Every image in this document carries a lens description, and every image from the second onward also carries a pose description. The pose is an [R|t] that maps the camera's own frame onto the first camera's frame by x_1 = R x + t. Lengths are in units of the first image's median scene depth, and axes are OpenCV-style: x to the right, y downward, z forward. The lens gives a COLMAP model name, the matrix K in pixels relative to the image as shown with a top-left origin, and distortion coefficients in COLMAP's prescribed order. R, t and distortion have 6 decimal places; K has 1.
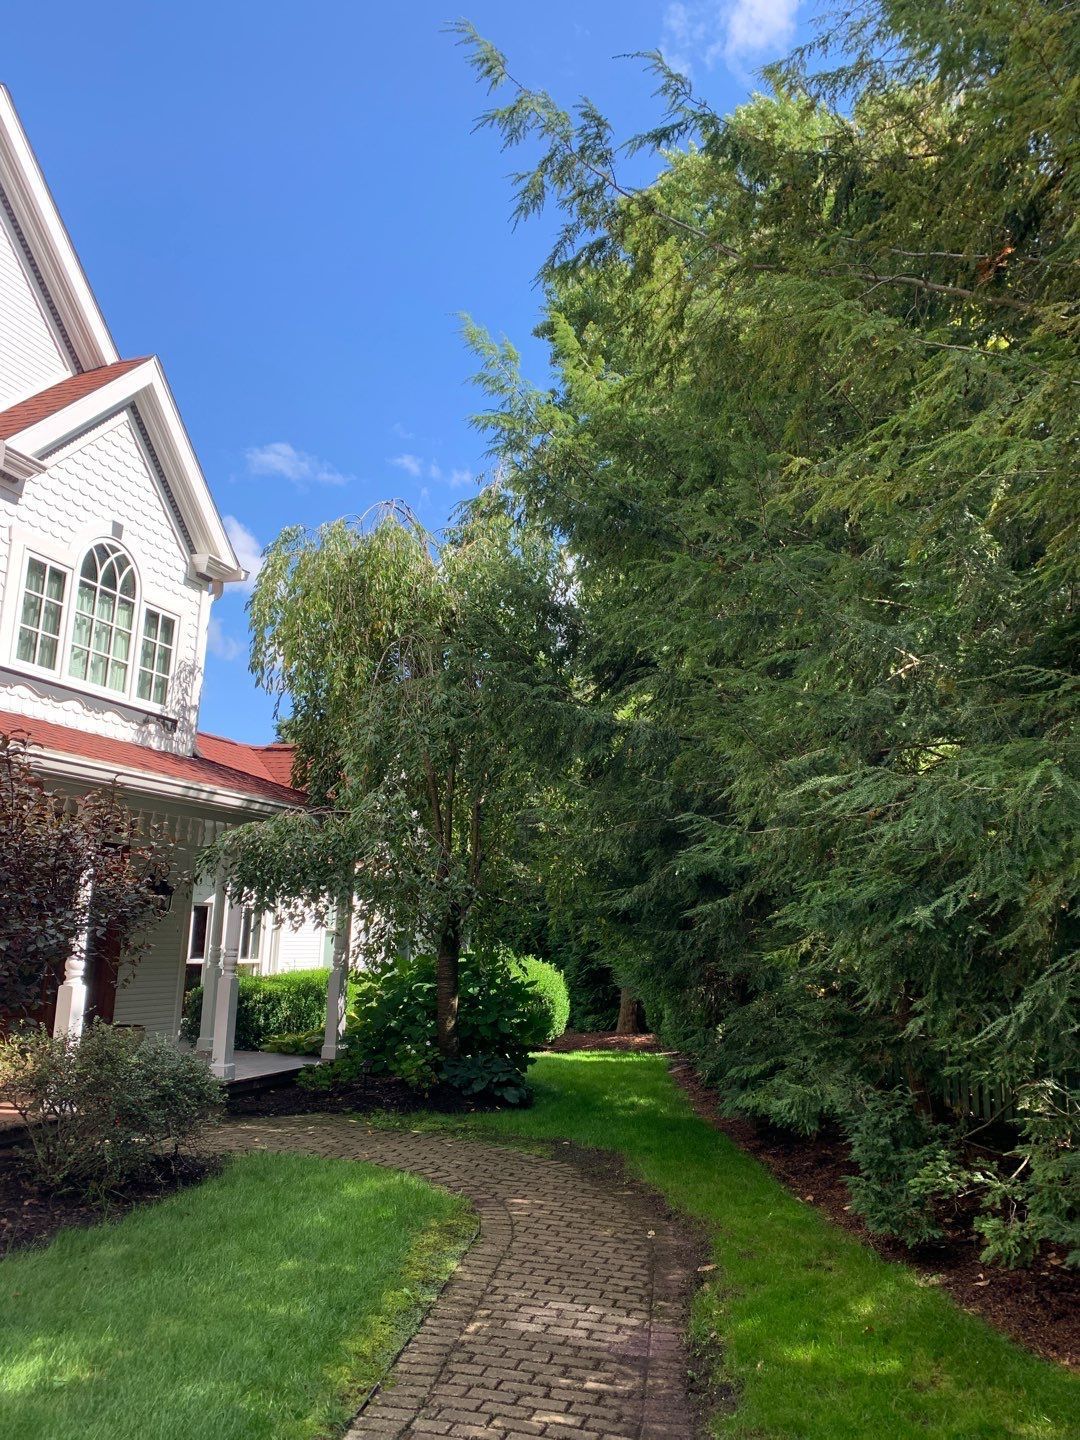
lens RADIAL K [[1396.4, 0, 582.6], [0, 1396.4, 648.2], [0, 0, 1]] dist [0.103048, -0.274685]
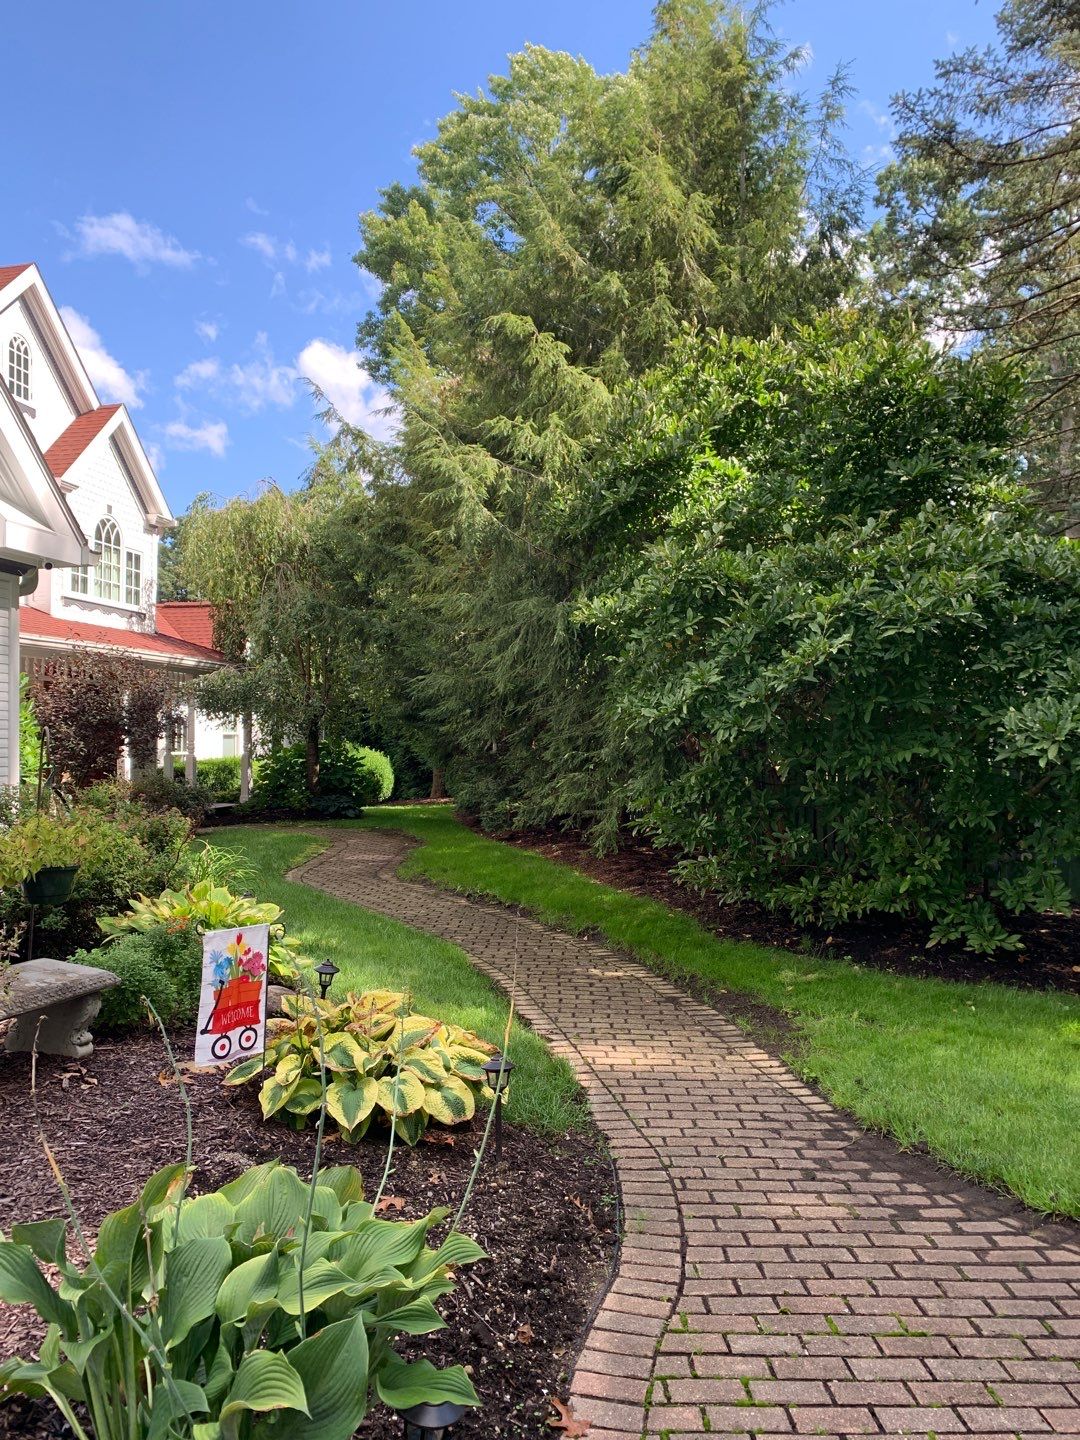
lens RADIAL K [[1057.2, 0, 553.6], [0, 1057.2, 717.0], [0, 0, 1]] dist [-0.001291, -0.001321]
pose [[0.990530, -0.026408, 0.134730, 0.030380], [0.000884, 0.982533, 0.186085, -0.067413], [-0.137291, -0.184204, 0.973252, -0.368558]]
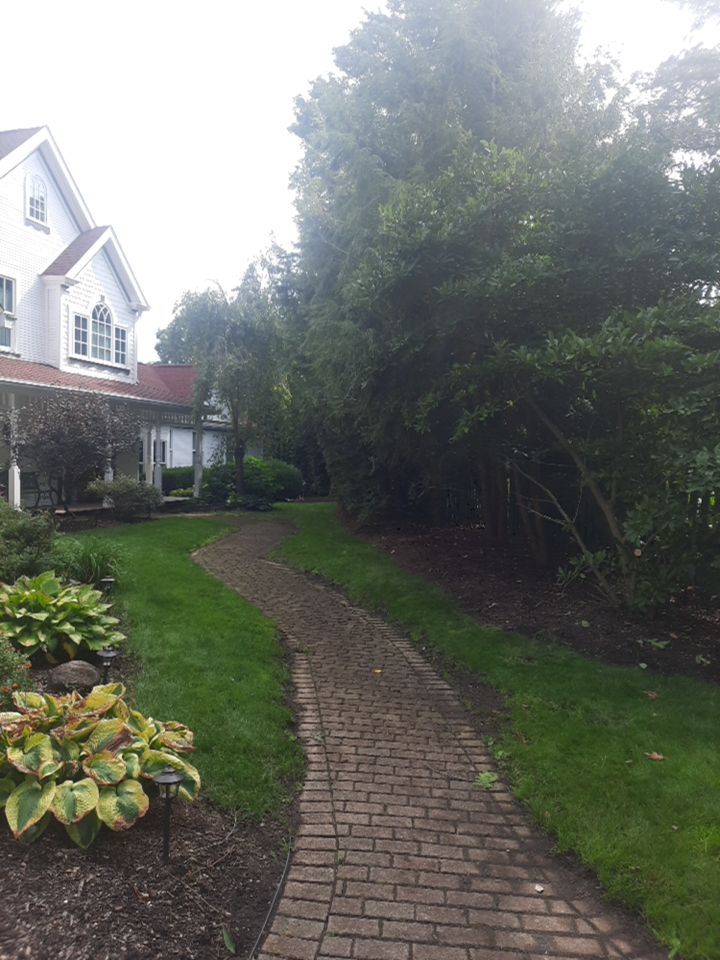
lens RADIAL K [[701.8, 0, 360.0], [0, 701.8, 480.0], [0, 0, 1]] dist [0.052706, -0.048664]
pose [[0.998366, -0.012634, 0.055723, 0.059481], [-0.000940, 0.971481, 0.237115, -0.062166], [-0.057130, -0.236780, 0.969882, -0.334367]]
